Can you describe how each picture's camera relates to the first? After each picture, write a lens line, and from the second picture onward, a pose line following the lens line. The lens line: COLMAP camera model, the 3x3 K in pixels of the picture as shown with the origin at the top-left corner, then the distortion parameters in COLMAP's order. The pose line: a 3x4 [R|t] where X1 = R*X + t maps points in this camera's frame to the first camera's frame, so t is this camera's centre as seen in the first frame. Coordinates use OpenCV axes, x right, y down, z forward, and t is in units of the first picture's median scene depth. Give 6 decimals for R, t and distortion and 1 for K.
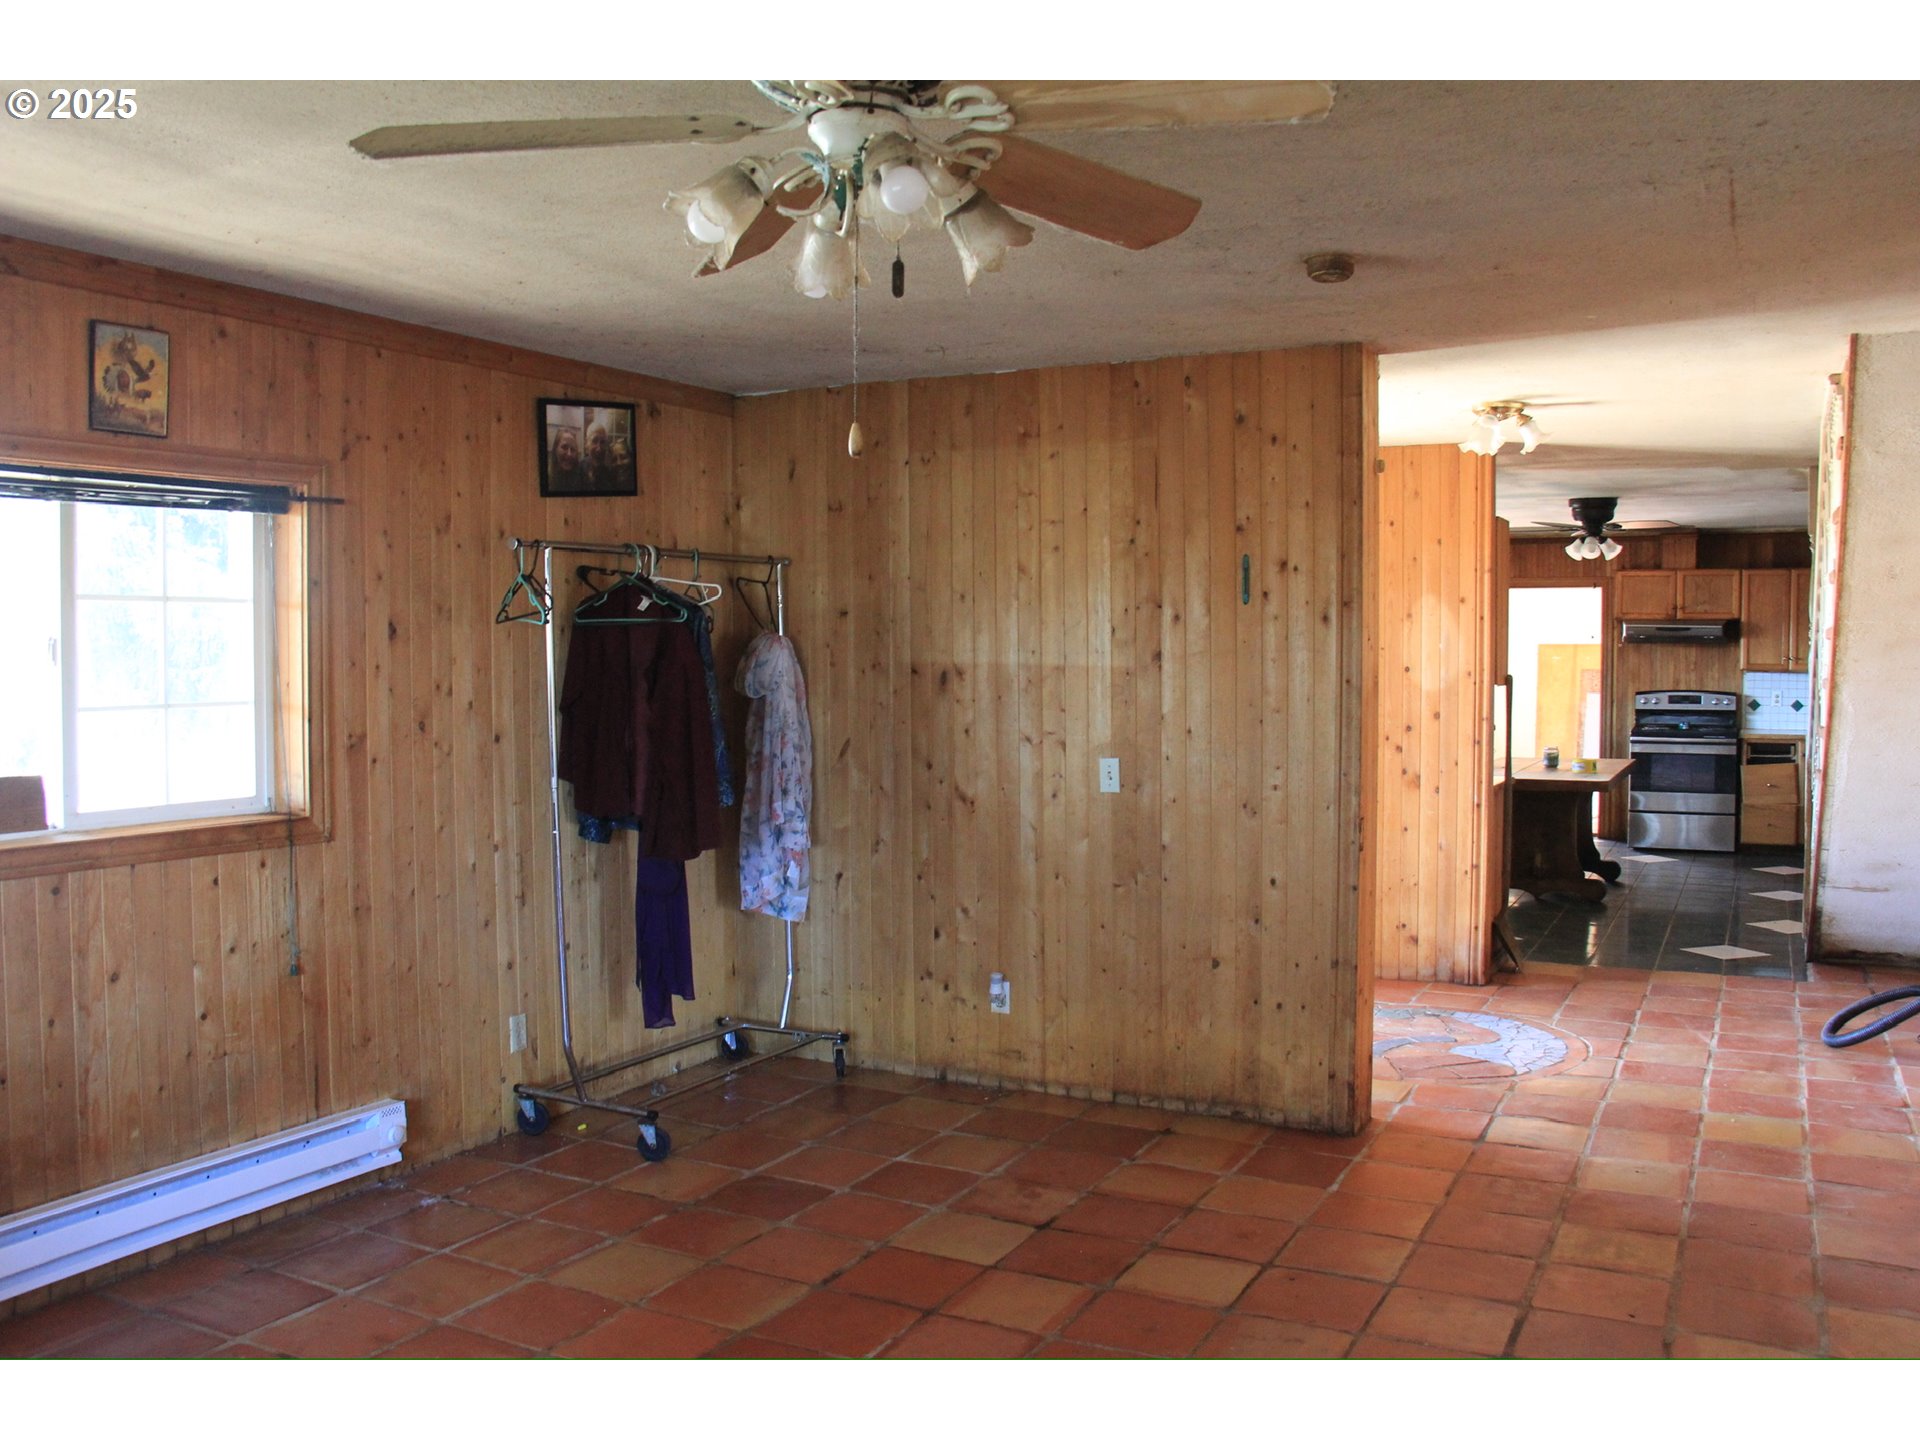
lens RADIAL K [[1720.6, 0, 958.9], [0, 1720.6, 716.7], [0, 0, 1]] dist [-0.018535, -0.007609]
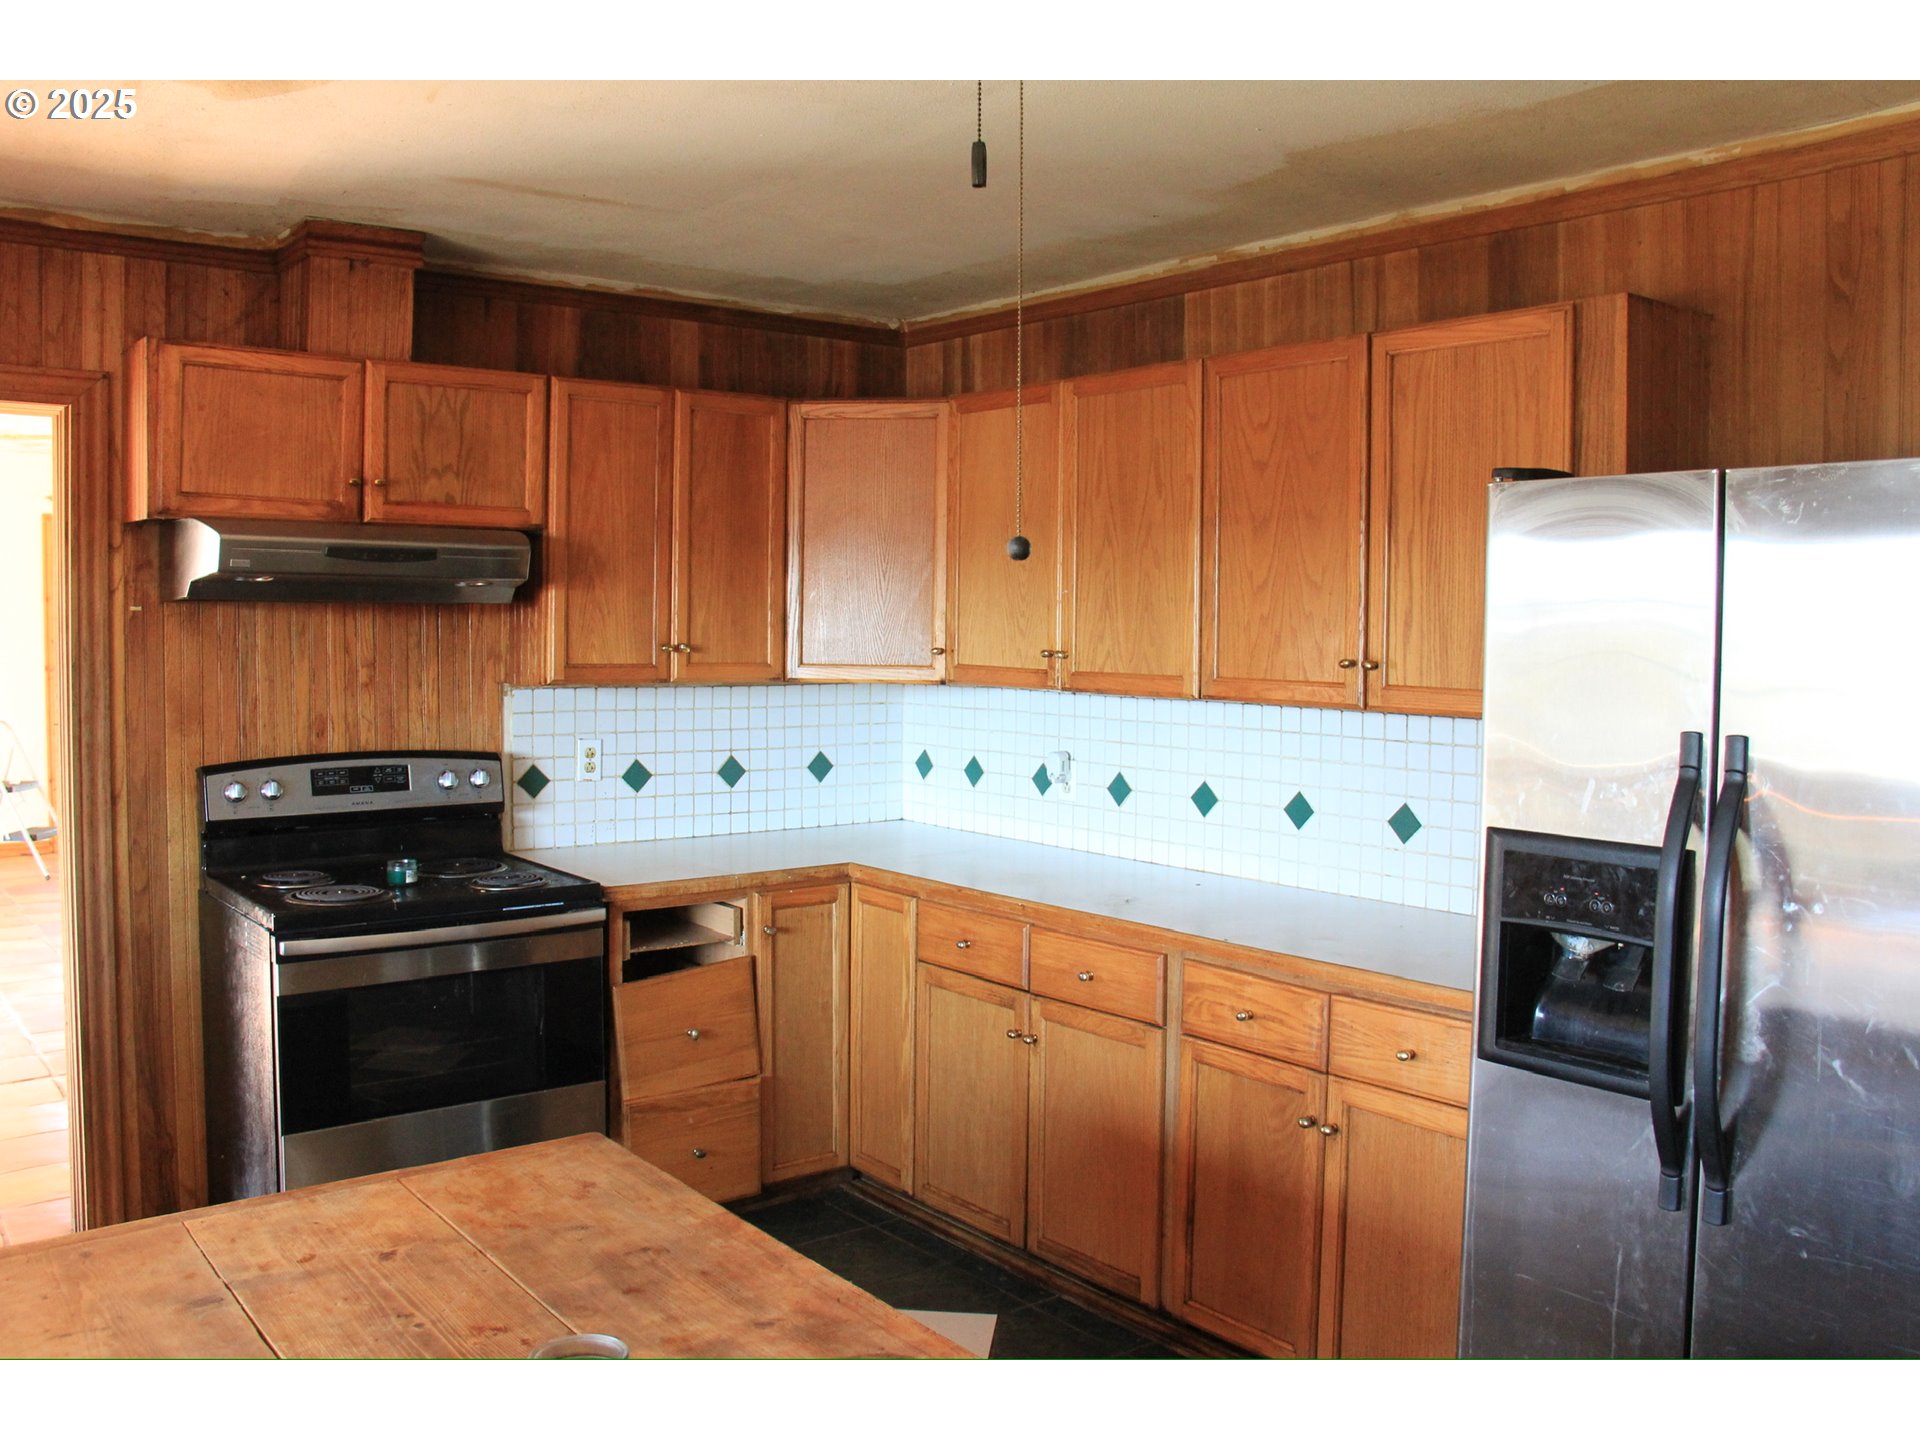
lens RADIAL K [[1720.6, 0, 957.4], [0, 1720.6, 720.7], [0, 0, 1]] dist [-0.018535, -0.007609]
pose [[0.437095, -0.040982, 0.898481, 0.188398], [0.044562, 0.998721, 0.023875, -0.023929], [-0.898311, 0.029603, 0.438363, 0.772389]]
